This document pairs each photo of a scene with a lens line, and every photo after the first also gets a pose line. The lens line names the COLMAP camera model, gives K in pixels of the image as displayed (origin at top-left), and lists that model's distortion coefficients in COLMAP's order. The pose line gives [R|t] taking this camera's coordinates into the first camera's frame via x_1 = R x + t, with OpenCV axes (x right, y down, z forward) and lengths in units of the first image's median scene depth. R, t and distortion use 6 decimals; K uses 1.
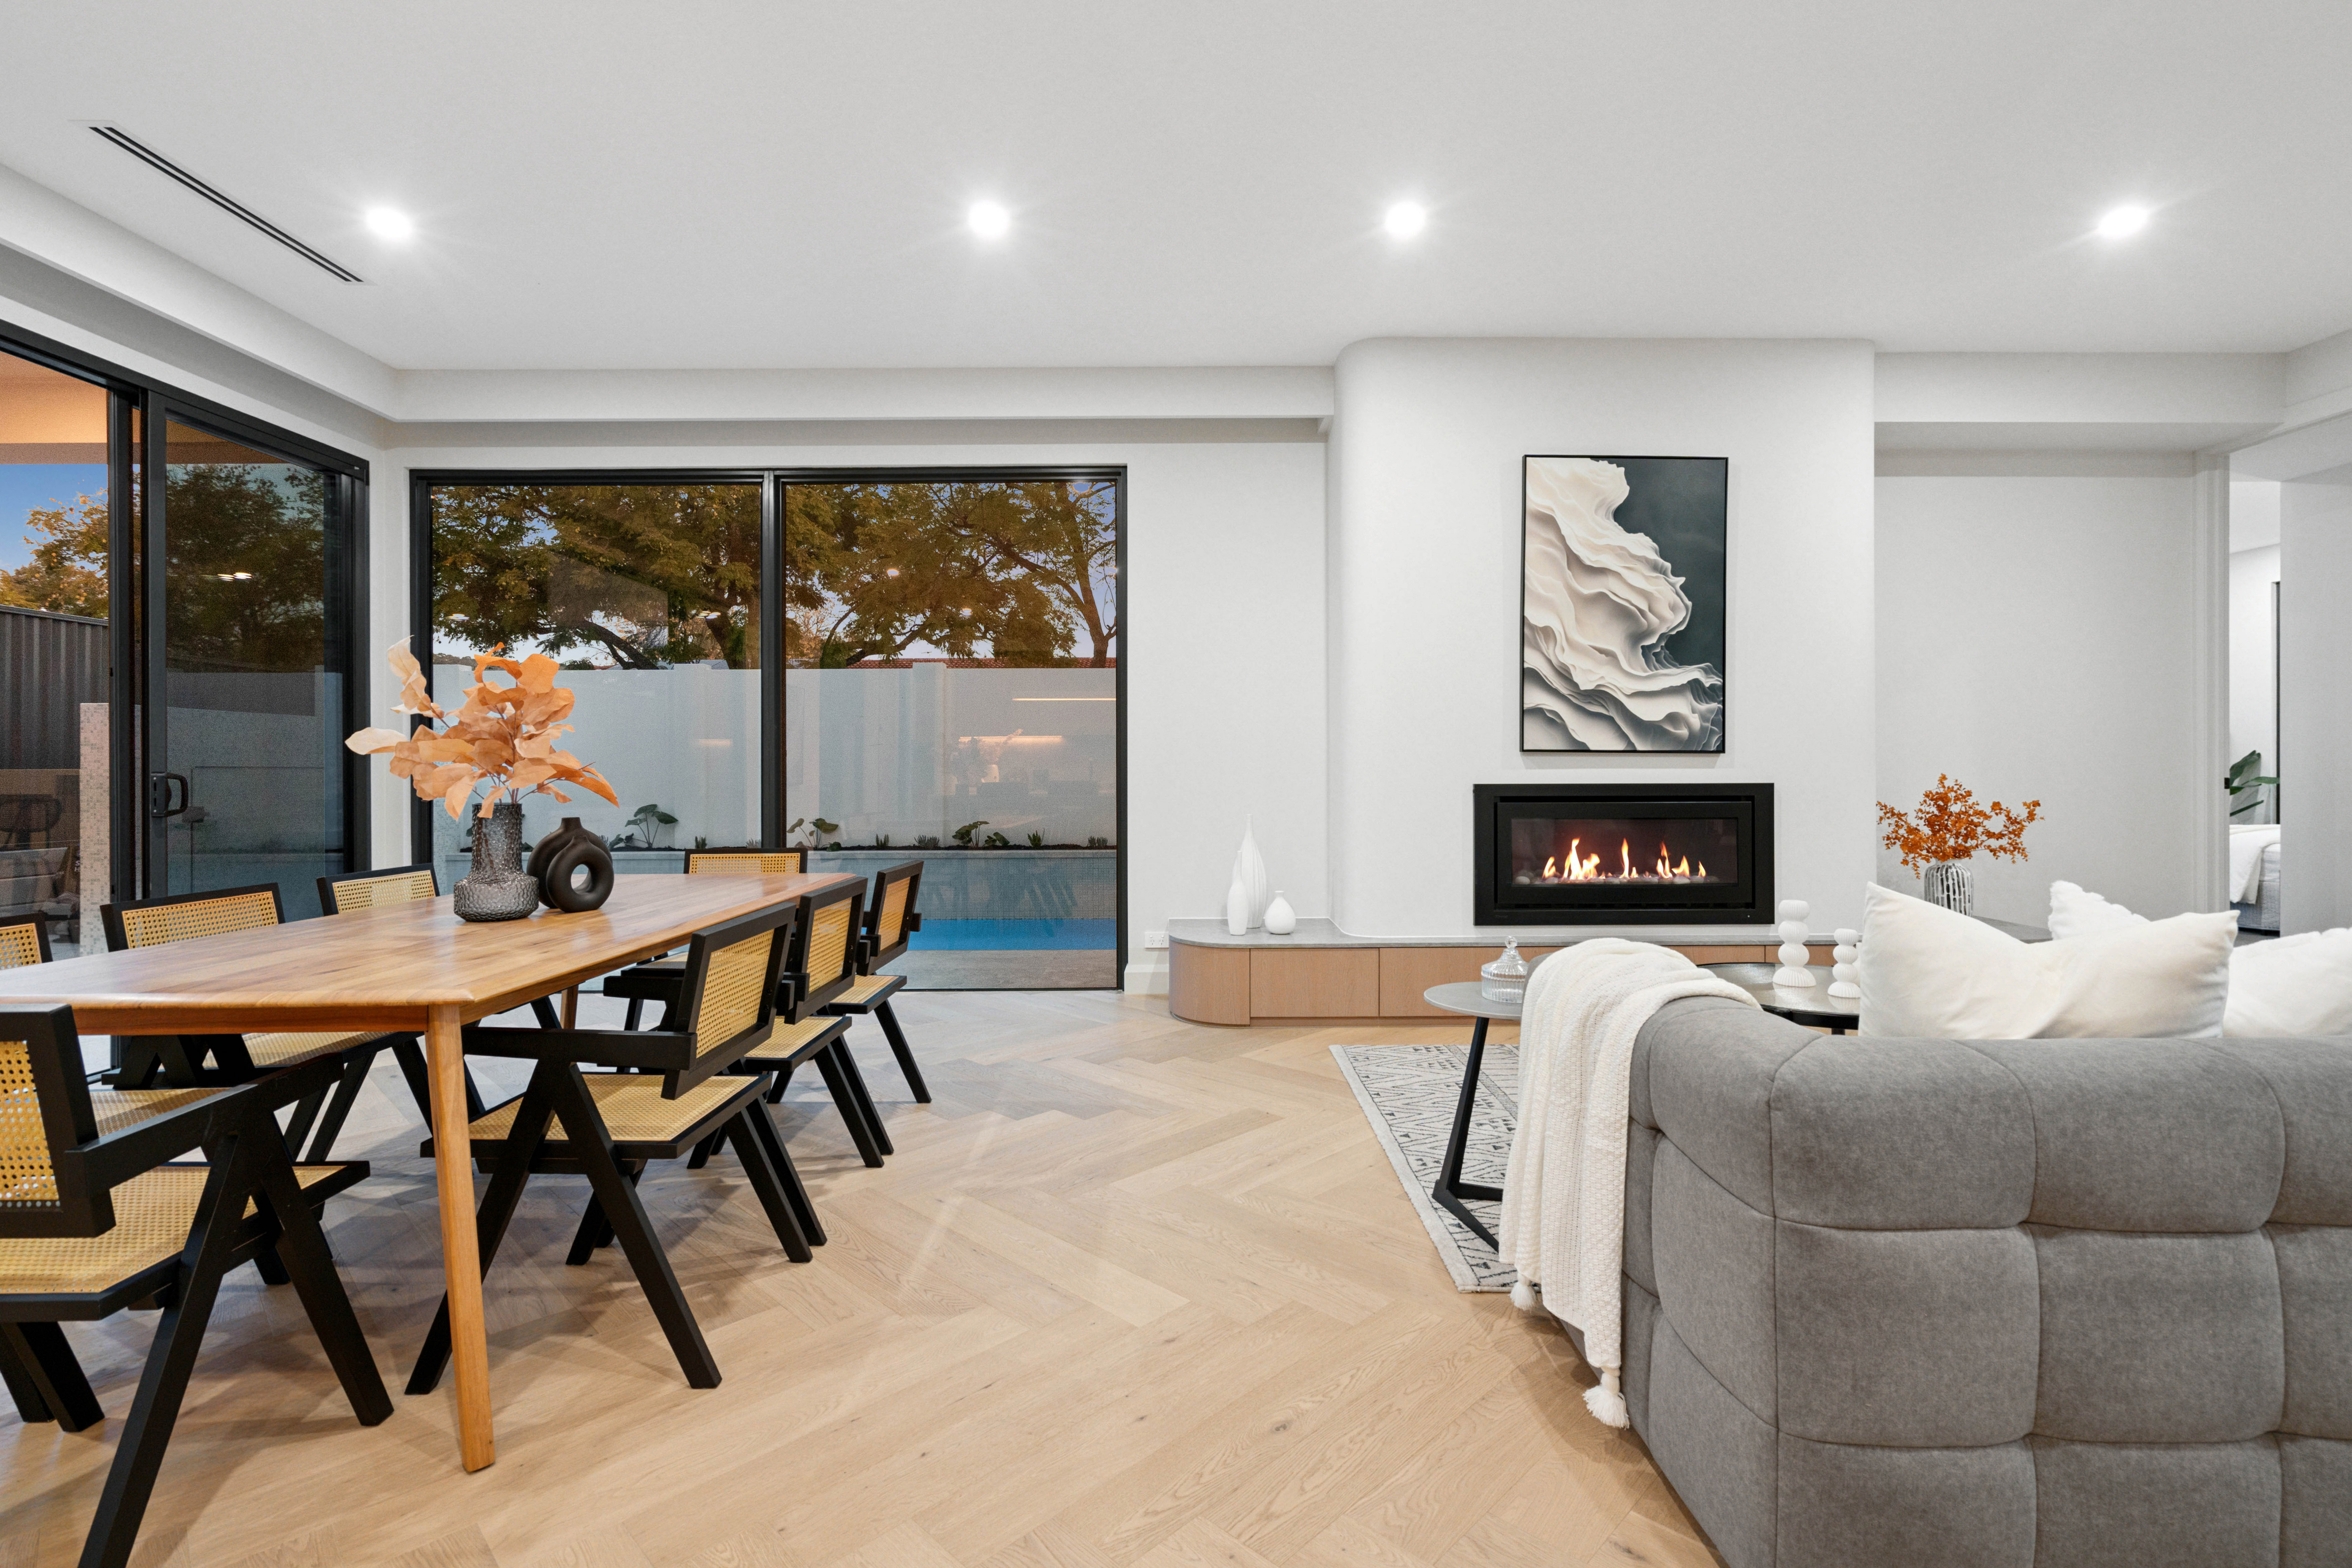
lens RADIAL K [[1067.1, 0, 1187.9], [0, 1067.1, 775.5], [0, 0, 1]] dist [-0.002787, 0.000181]
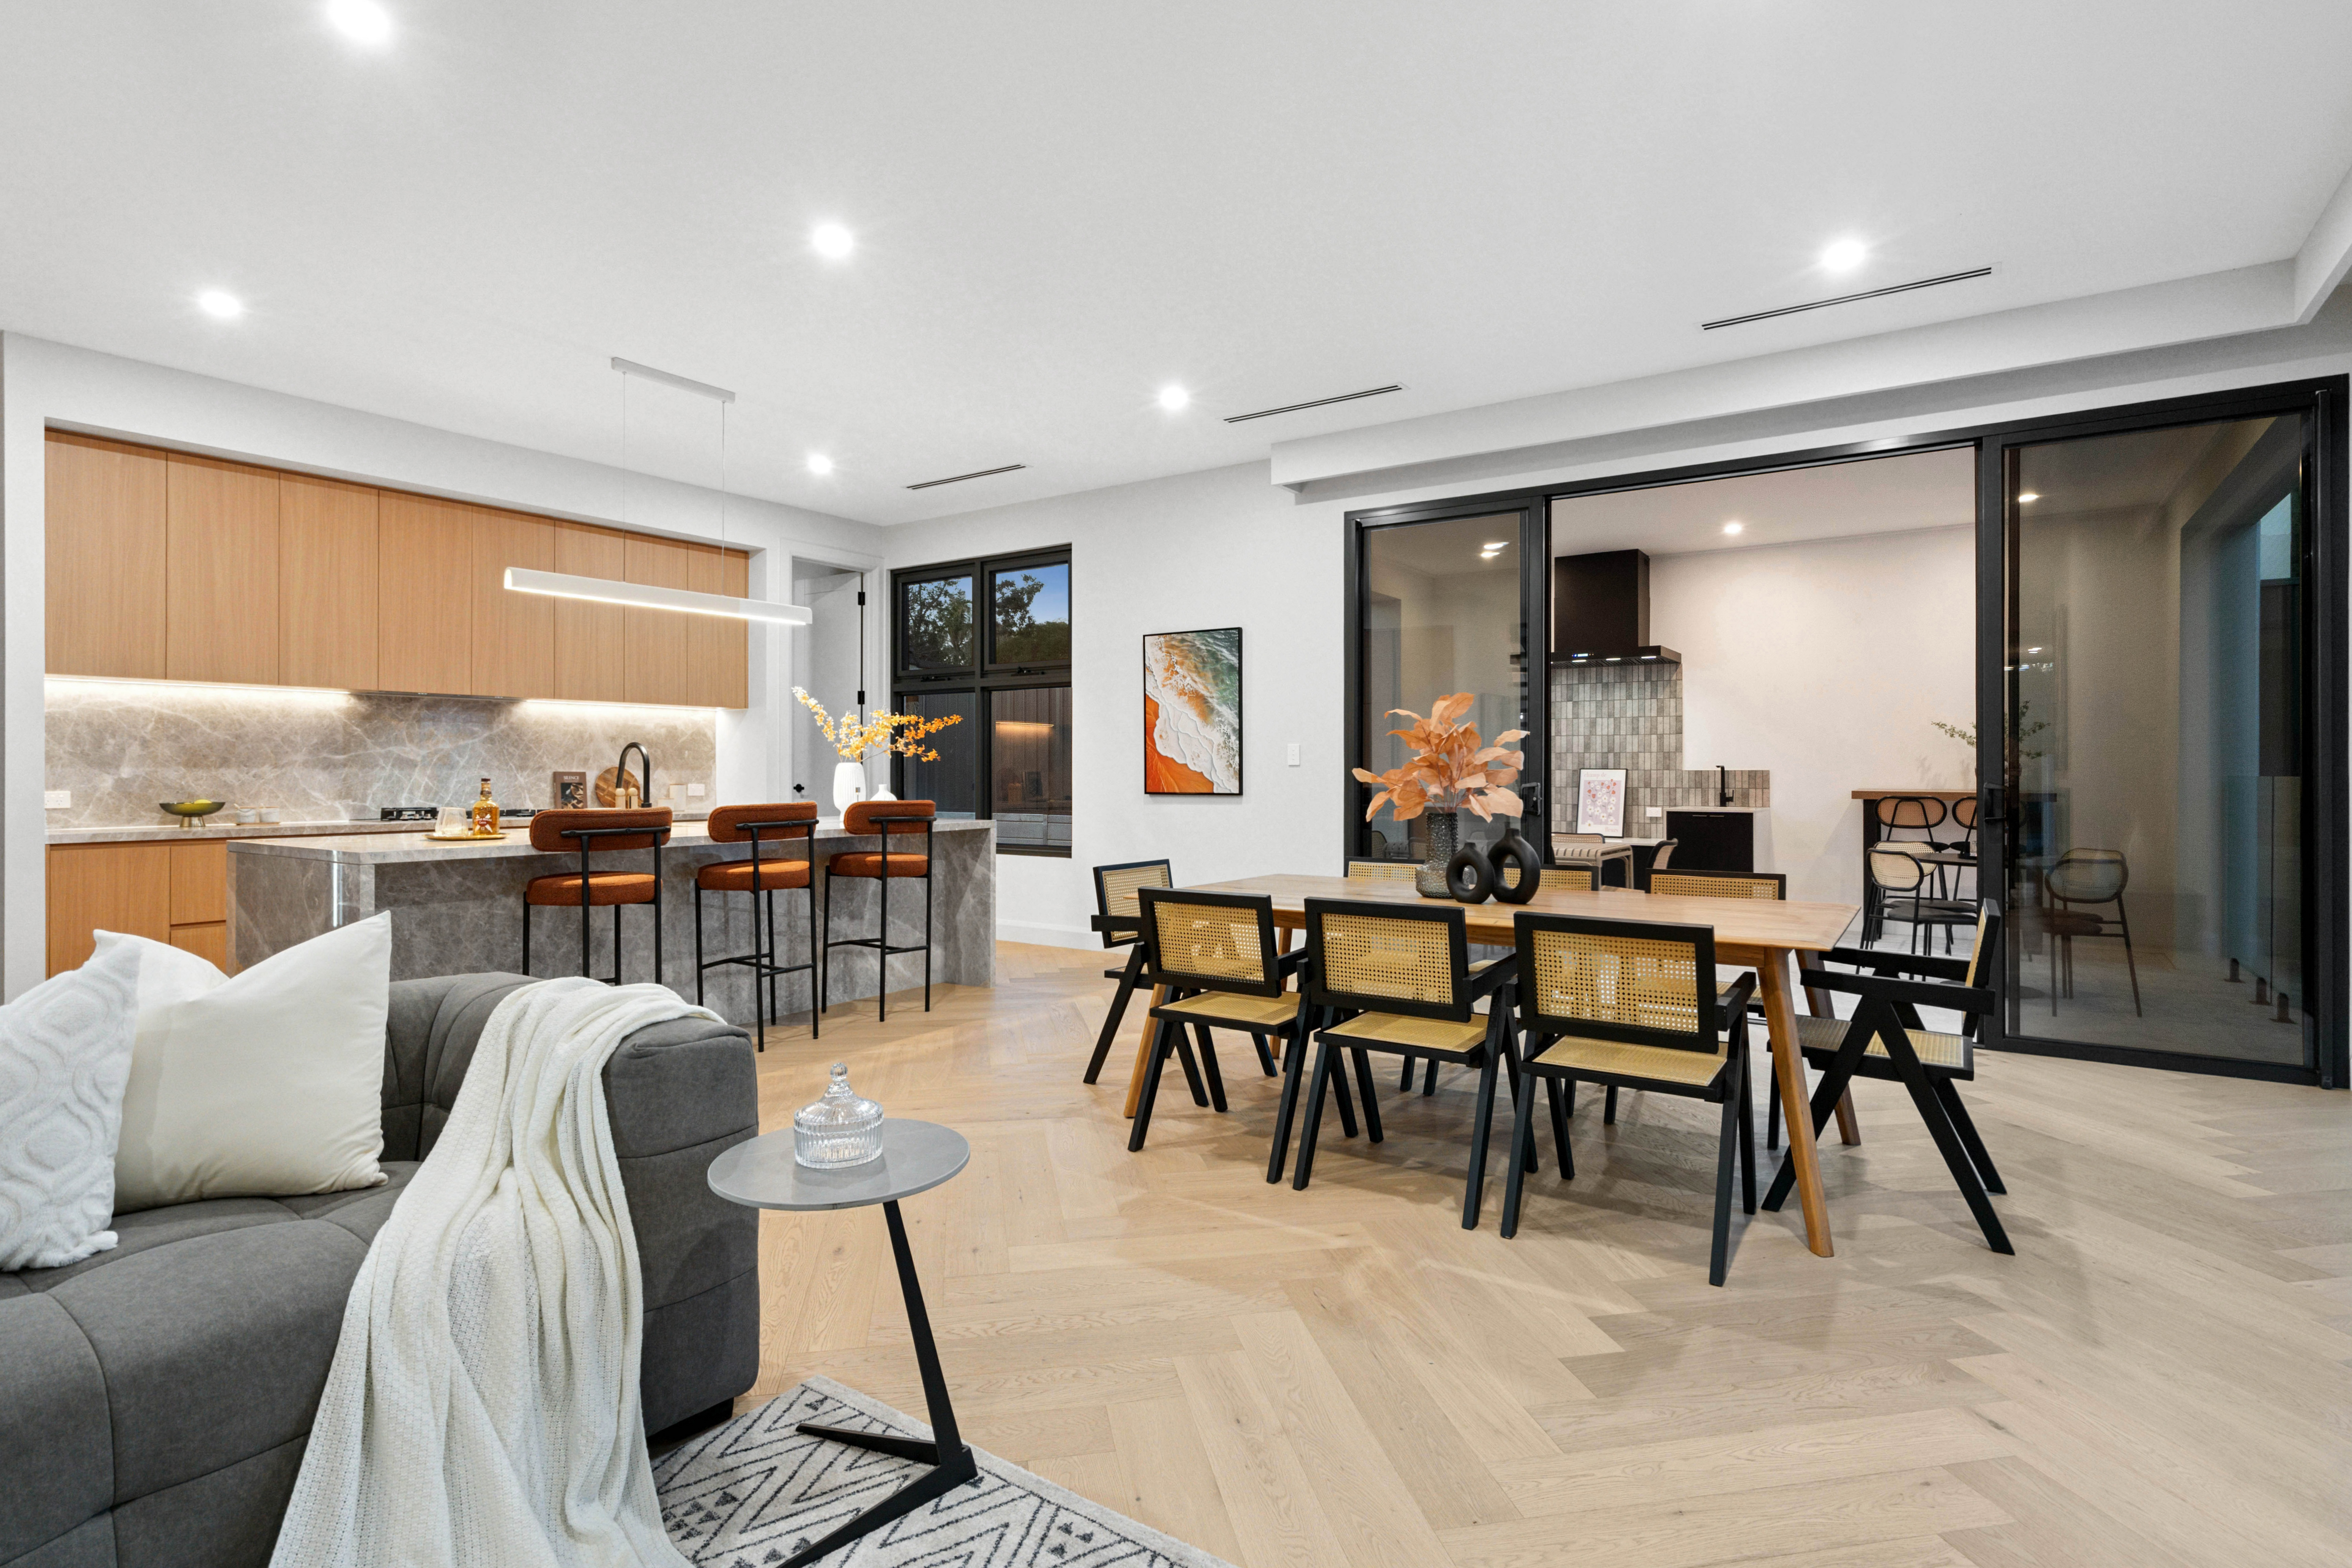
lens RADIAL K [[1151.9, 0, 1178.6], [0, 1151.9, 766.9], [0, 0, 1]] dist [-0.000041, -0.000089]
pose [[-0.570321, 0.001519, -0.821420, 0.425279], [0.001561, 0.999998, 0.000766, -0.019626], [0.821420, -0.000845, -0.570323, 0.870007]]
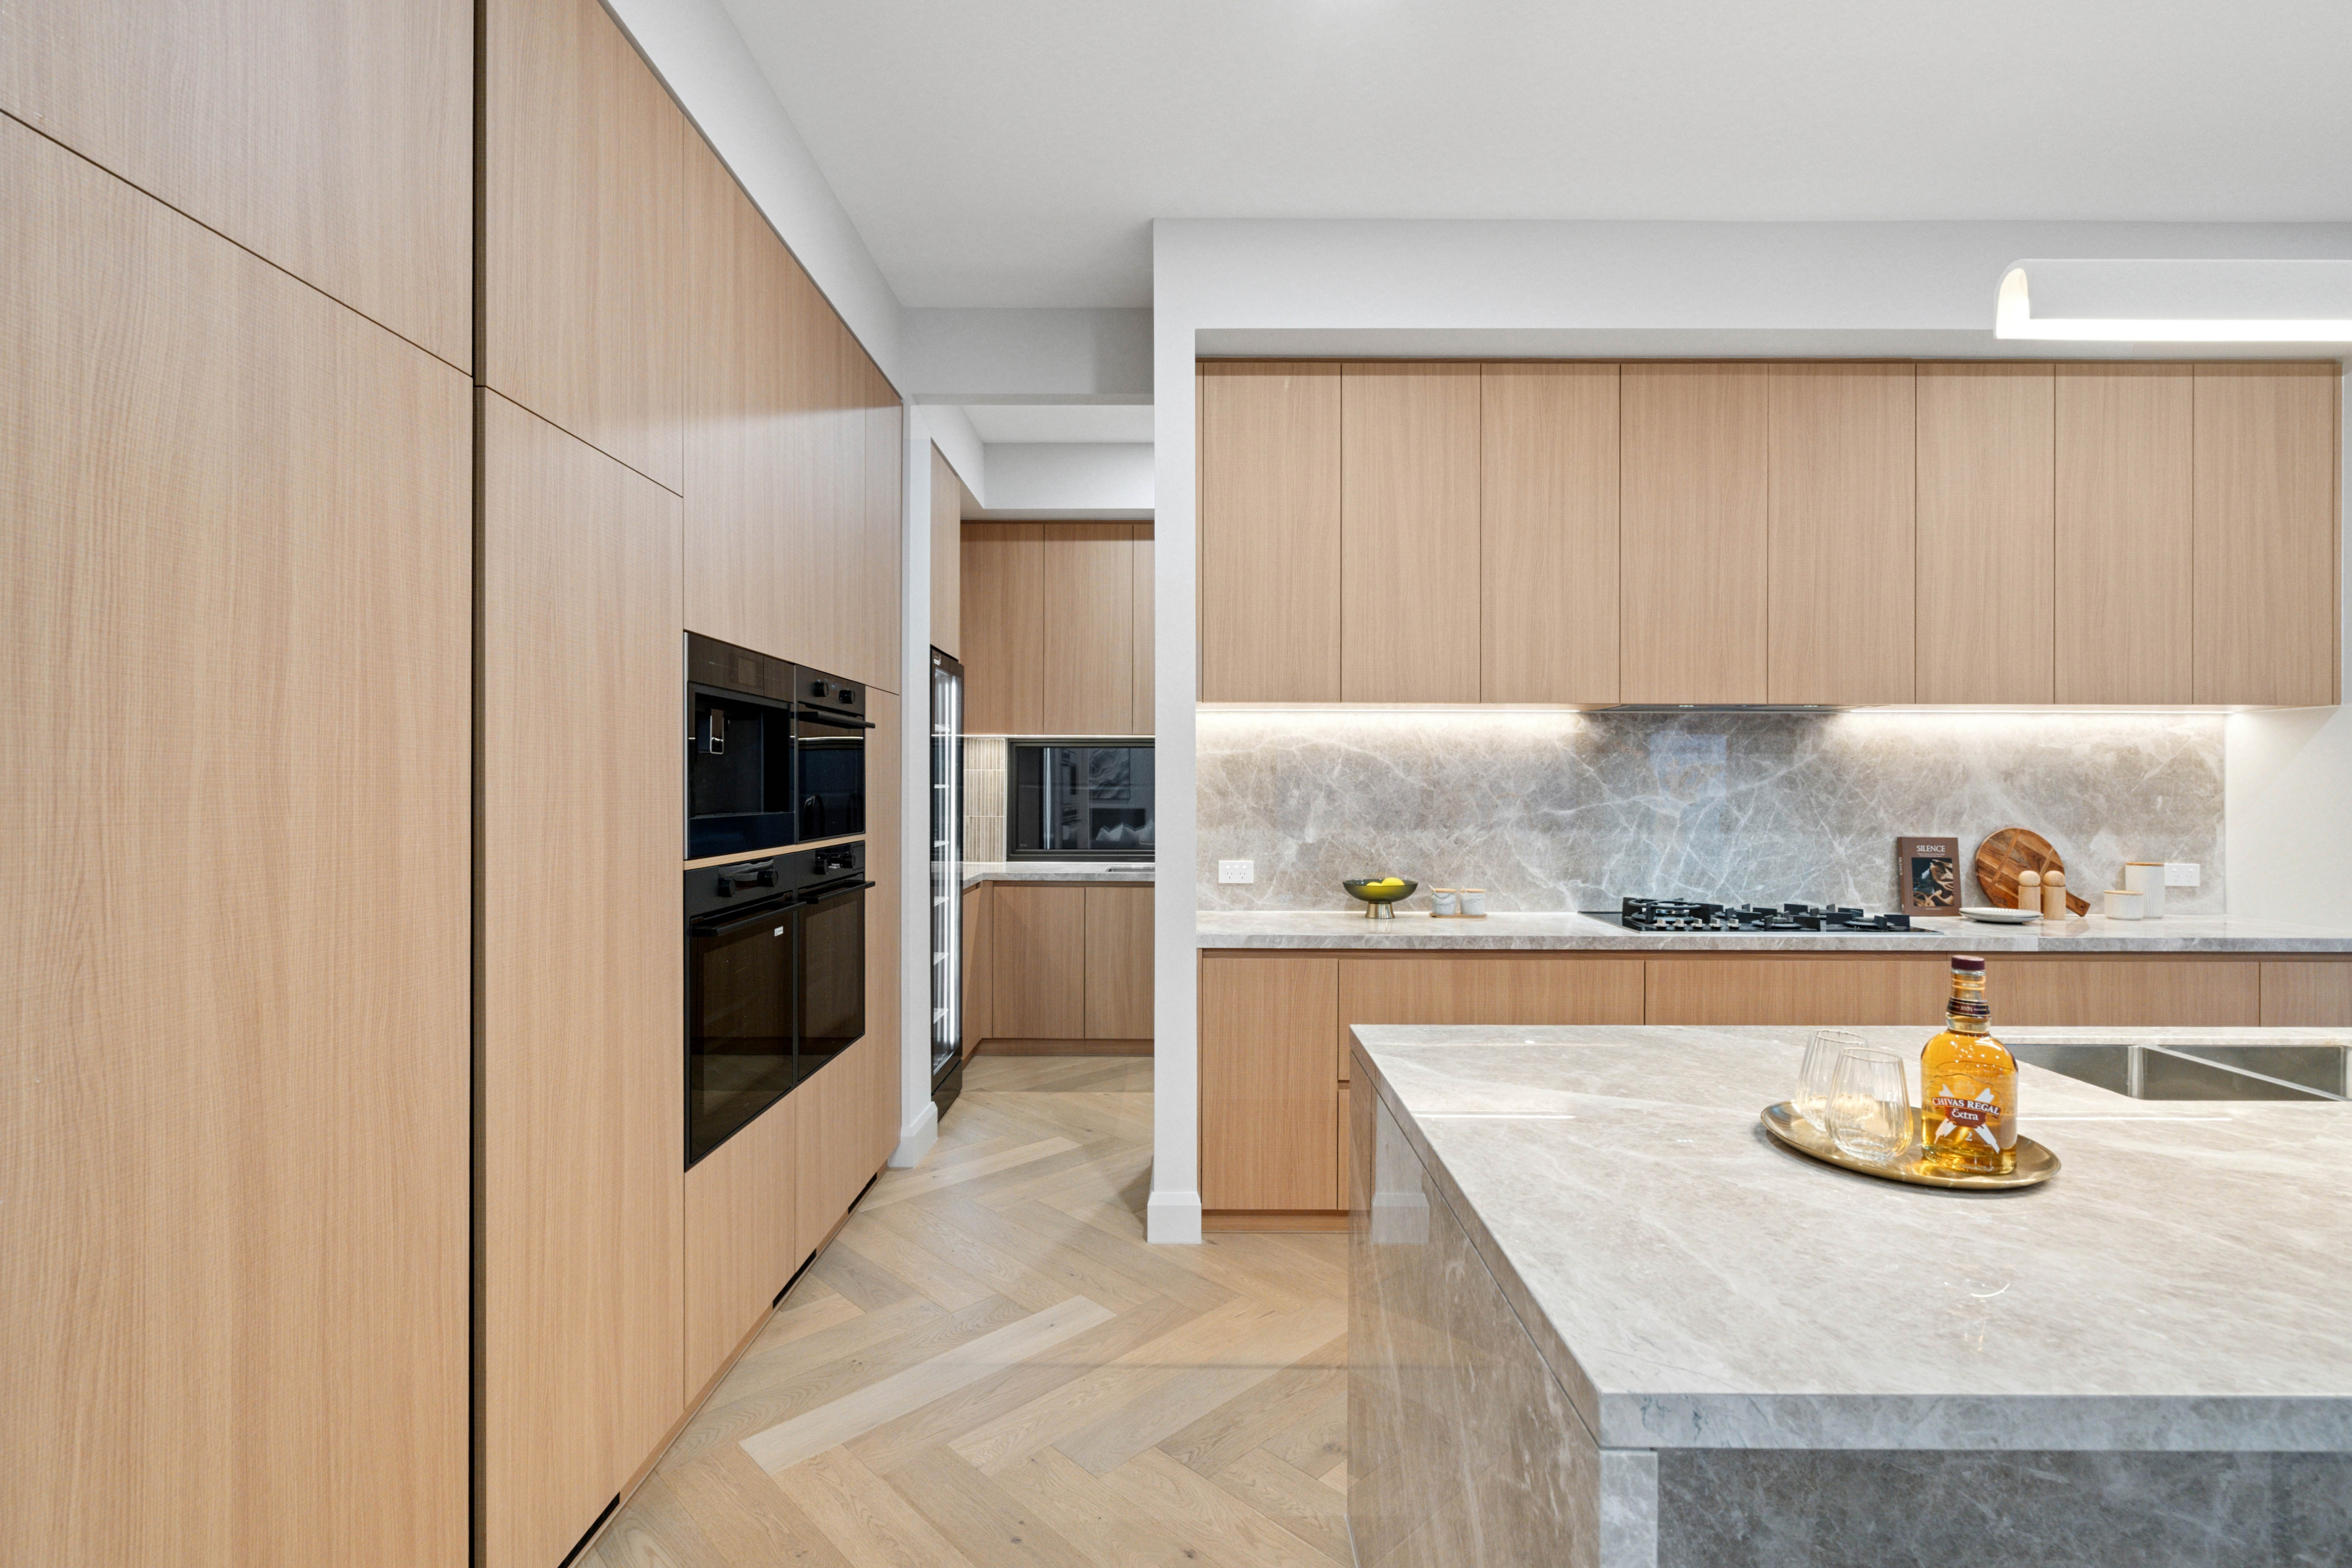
lens RADIAL K [[1082.7, 0, 1190.0], [0, 1082.7, 784.9], [0, 0, 1]] dist [-0.001743, 0.000642]
pose [[-0.999962, 0.000897, 0.008628, 0.150302], [0.000912, 0.999998, 0.001772, -0.053878], [-0.008626, 0.001780, -0.999961, 0.103525]]
